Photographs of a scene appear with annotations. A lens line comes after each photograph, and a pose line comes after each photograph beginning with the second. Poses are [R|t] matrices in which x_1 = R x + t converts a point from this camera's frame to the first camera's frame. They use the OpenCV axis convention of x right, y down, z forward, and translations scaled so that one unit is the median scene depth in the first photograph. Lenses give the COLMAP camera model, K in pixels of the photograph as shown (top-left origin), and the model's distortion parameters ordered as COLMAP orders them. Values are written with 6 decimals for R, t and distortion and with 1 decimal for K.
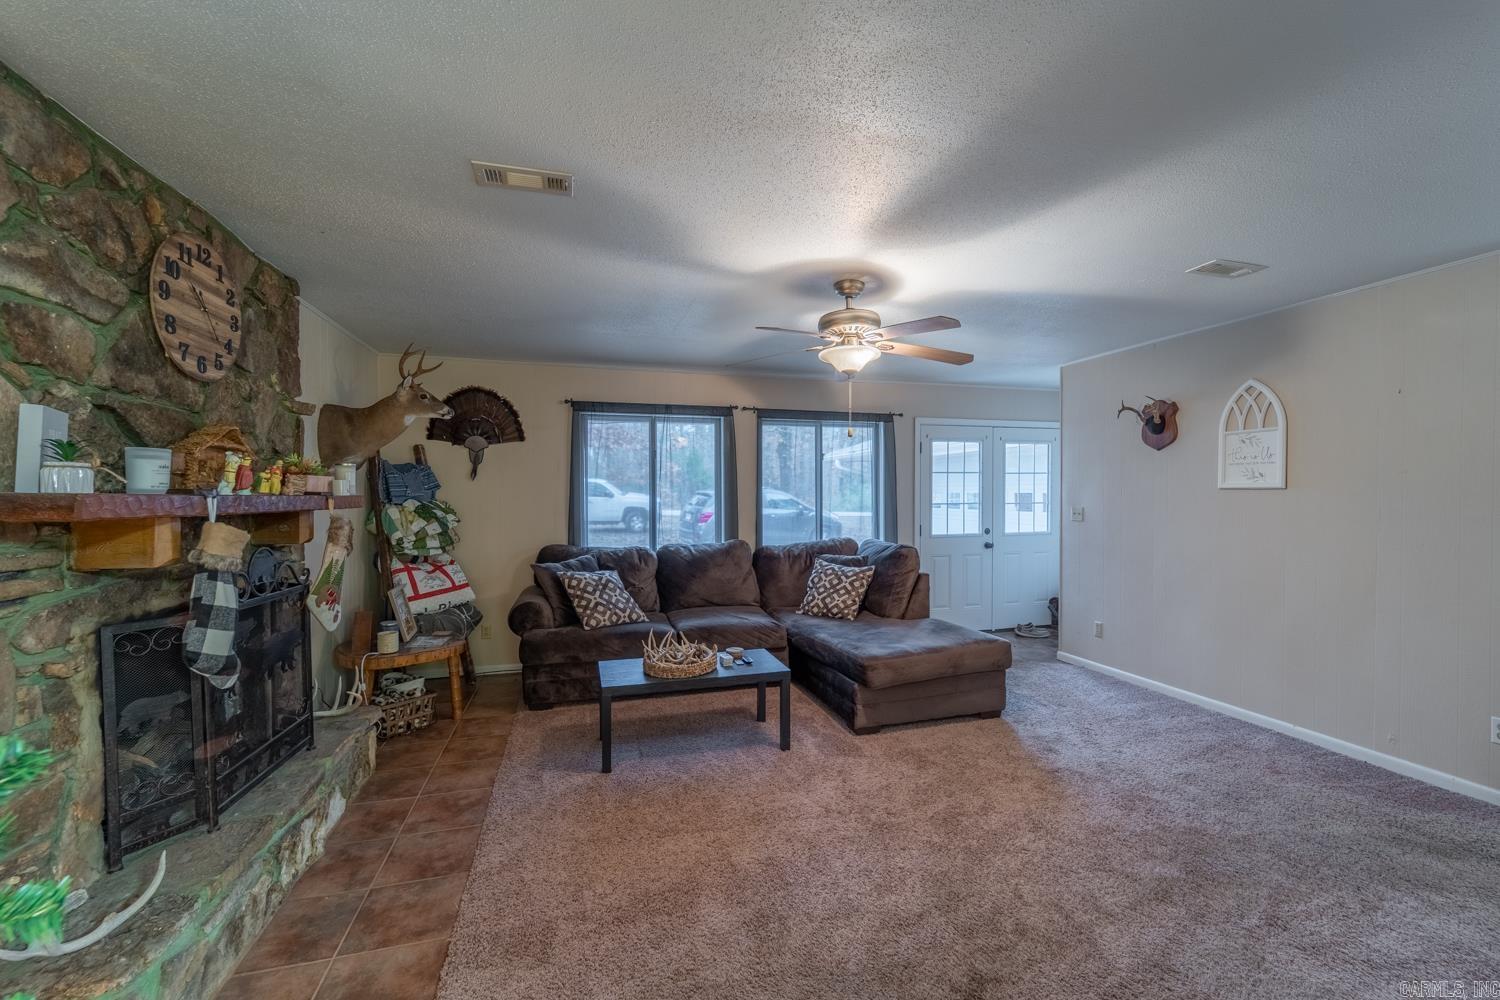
lens RADIAL K [[600.1, 0, 750.0], [0, 600.1, 500.0], [0, 0, 1]] dist [-0.001241, -0.000278]
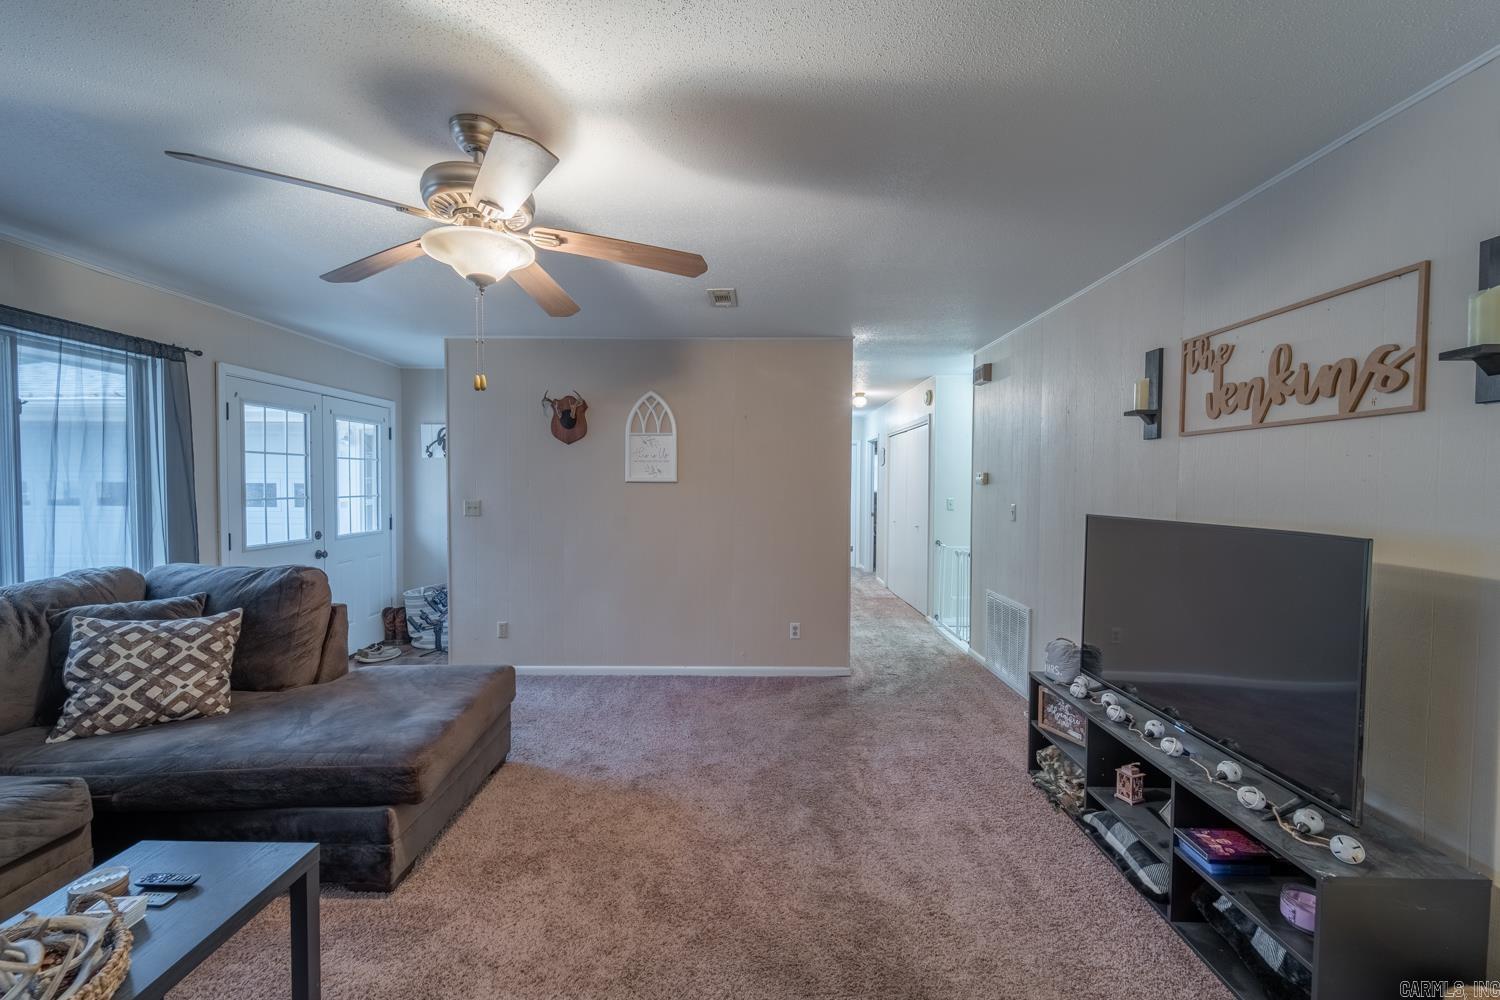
lens RADIAL K [[600.1, 0, 750.0], [0, 600.1, 500.0], [0, 0, 1]] dist [-0.001241, -0.000278]
pose [[0.287526, -0.019854, 0.957567, -0.223306], [0.003961, 0.999801, 0.019540, -0.004950], [-0.957765, -0.001825, 0.287547, 0.392207]]
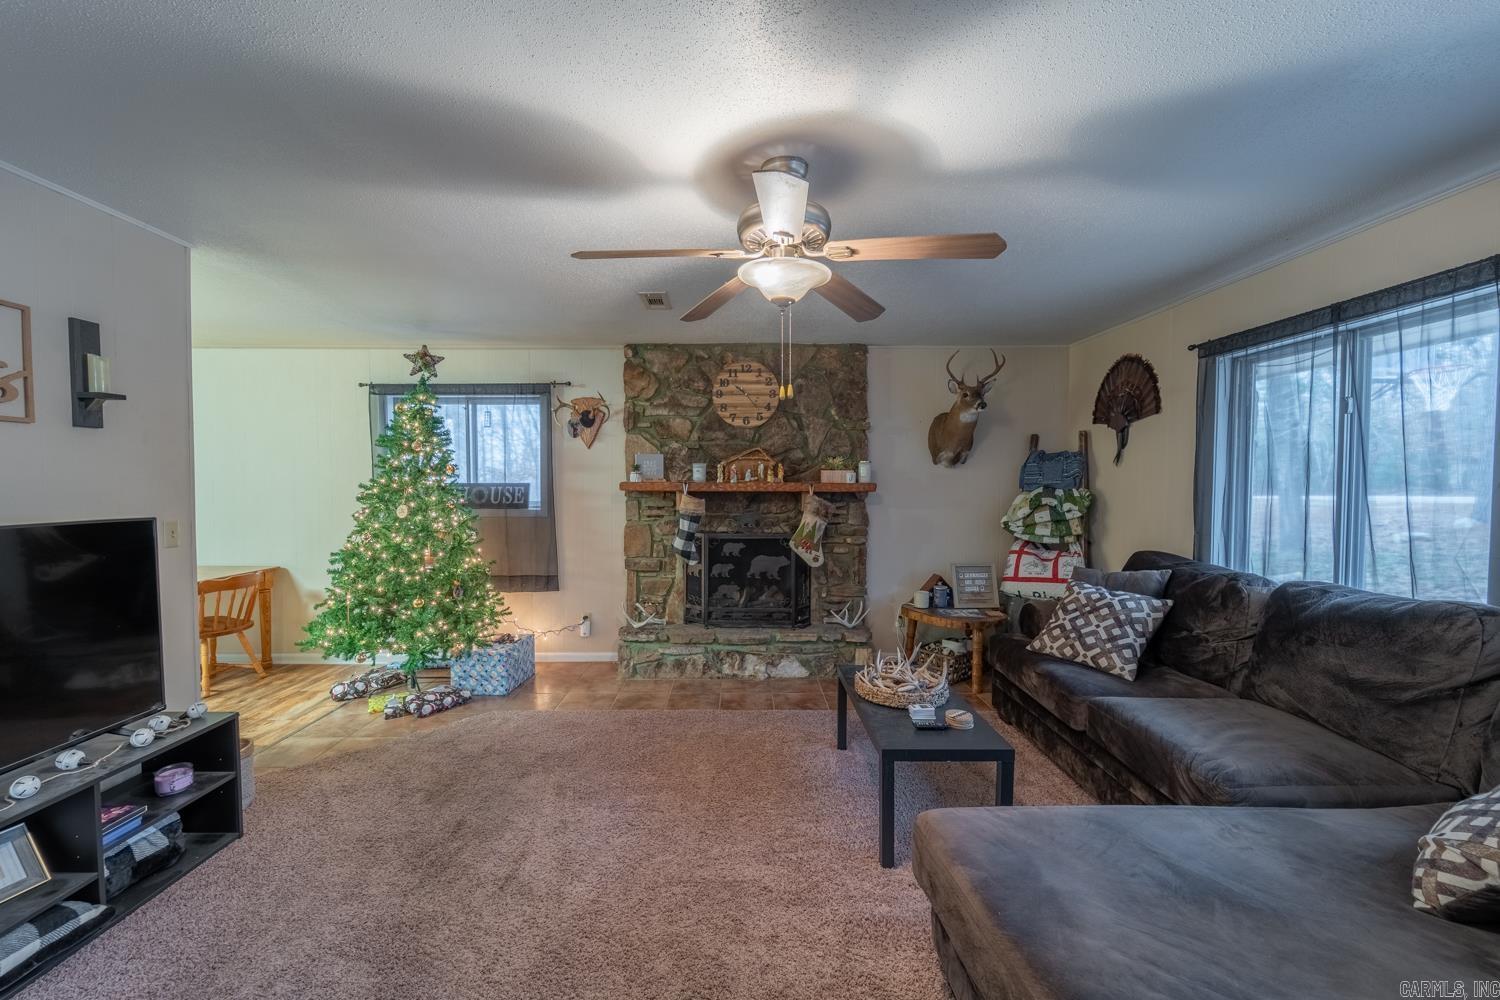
lens RADIAL K [[600.1, 0, 750.0], [0, 600.1, 500.0], [0, 0, 1]] dist [-0.001241, -0.000278]
pose [[-0.263592, 0.034512, -0.964017, 0.558050], [-0.008257, 0.999242, 0.038031, -0.013423], [0.964599, 0.017984, -0.263107, 0.778443]]
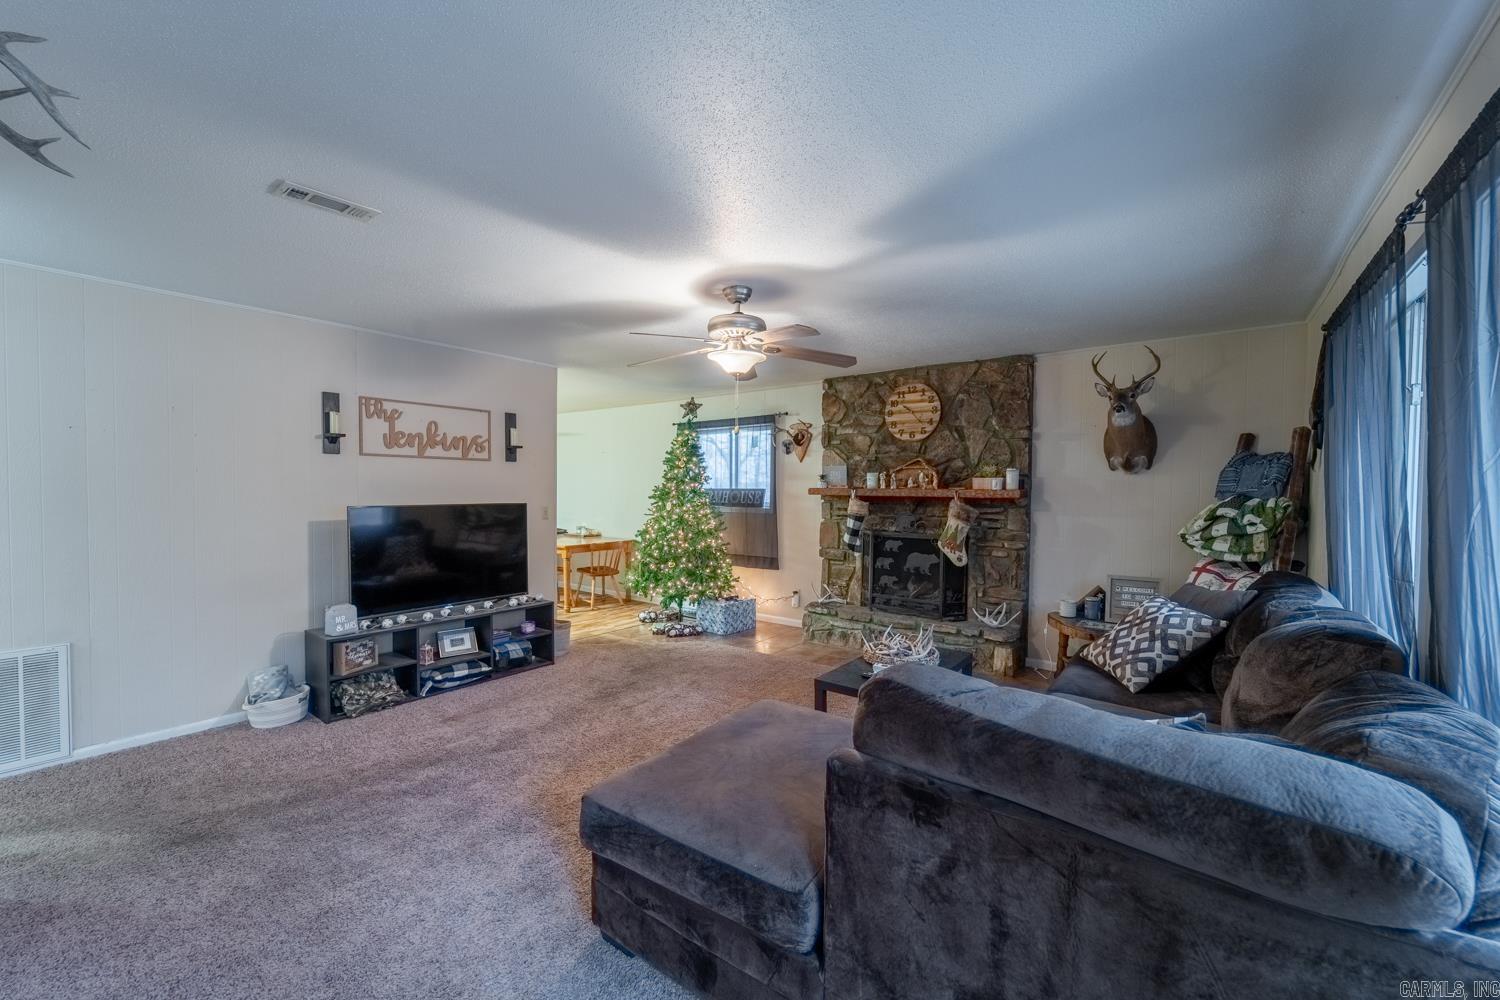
lens RADIAL K [[608.0, 0, 750.0], [0, 608.0, 500.0], [0, 0, 1]] dist [0.003699, 0.000479]
pose [[-0.800407, 0.012976, -0.599316, 0.536572], [-0.006701, 0.999510, 0.030589, -0.016866], [0.599419, 0.028500, -0.799928, 1.276109]]
